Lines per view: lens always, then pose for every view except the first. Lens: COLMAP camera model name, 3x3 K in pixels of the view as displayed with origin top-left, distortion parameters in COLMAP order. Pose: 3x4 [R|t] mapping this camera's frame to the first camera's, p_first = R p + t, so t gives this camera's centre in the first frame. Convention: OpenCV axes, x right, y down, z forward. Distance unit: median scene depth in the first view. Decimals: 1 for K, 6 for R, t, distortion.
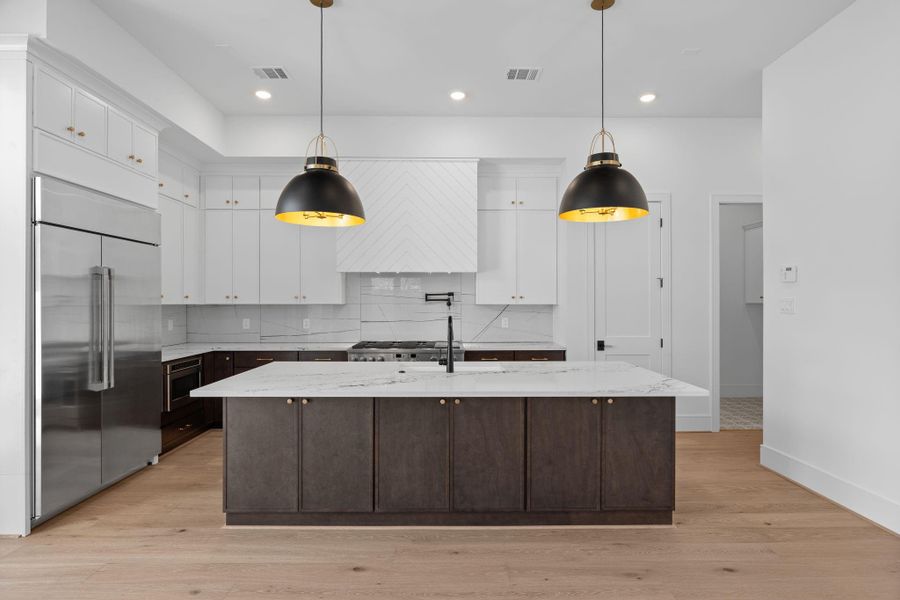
lens RADIAL K [[482.3, 0, 450.0], [0, 482.3, 300.0], [0, 0, 1]] dist [-0.001867, -0.000436]
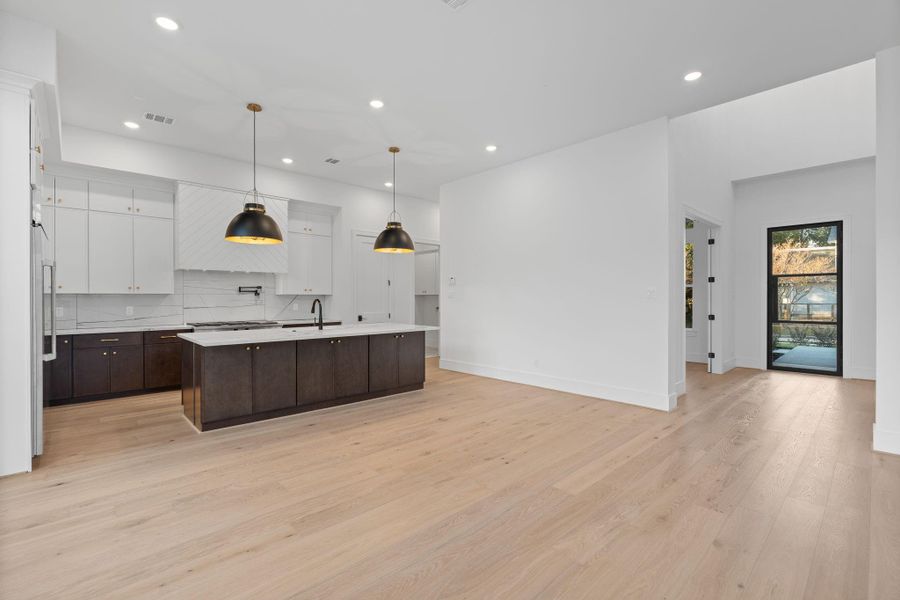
lens RADIAL K [[407.2, 0, 450.0], [0, 407.2, 300.0], [0, 0, 1]] dist [-0.000615, 0.000304]
pose [[0.737888, -0.005117, 0.674904, -0.721382], [-0.002903, 0.999938, 0.010755, 0.019166], [-0.674917, -0.009895, 0.737827, -0.495954]]
